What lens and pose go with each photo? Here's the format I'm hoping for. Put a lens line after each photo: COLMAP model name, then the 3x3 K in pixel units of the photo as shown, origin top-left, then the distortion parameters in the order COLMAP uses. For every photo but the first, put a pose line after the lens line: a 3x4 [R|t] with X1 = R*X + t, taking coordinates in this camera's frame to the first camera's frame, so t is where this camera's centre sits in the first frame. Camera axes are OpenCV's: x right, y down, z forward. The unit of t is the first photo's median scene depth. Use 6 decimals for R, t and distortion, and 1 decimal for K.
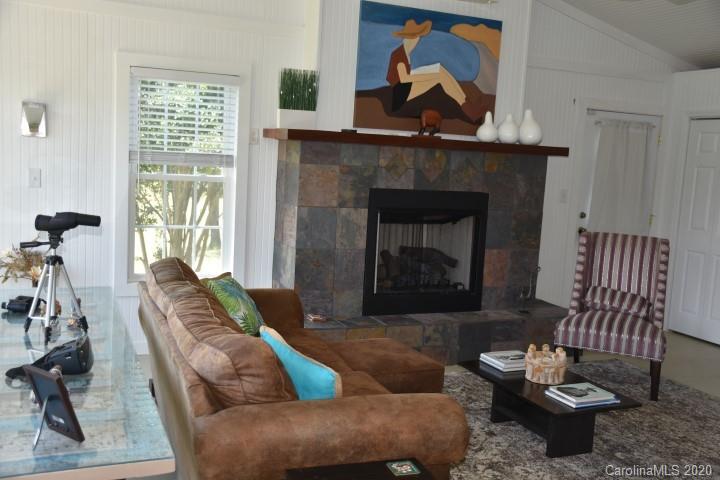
lens RADIAL K [[706.4, 0, 360.0], [0, 706.4, 240.0], [0, 0, 1]] dist [-0.002109, -0.001474]
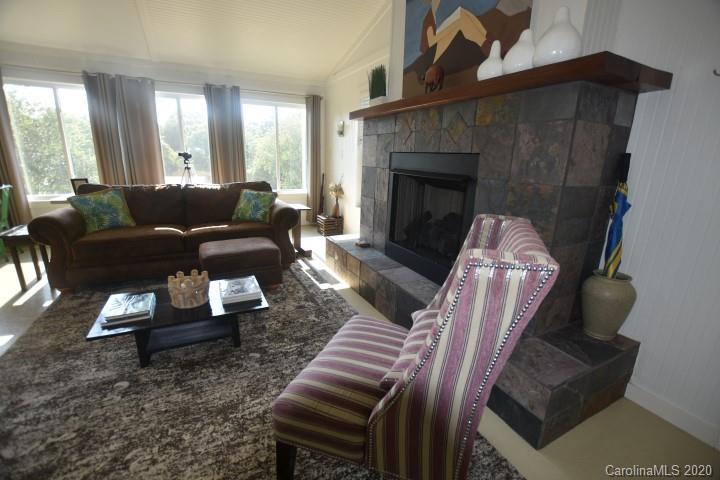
lens RADIAL K [[316.2, 0, 360.0], [0, 316.2, 240.0], [0, 0, 1]] dist [-0.034968, 0.000008]
pose [[0.071438, 0.209022, -0.975298, 0.547376], [-0.135965, 0.970710, 0.198080, -0.026862], [0.988135, 0.118456, 0.097765, 0.884648]]
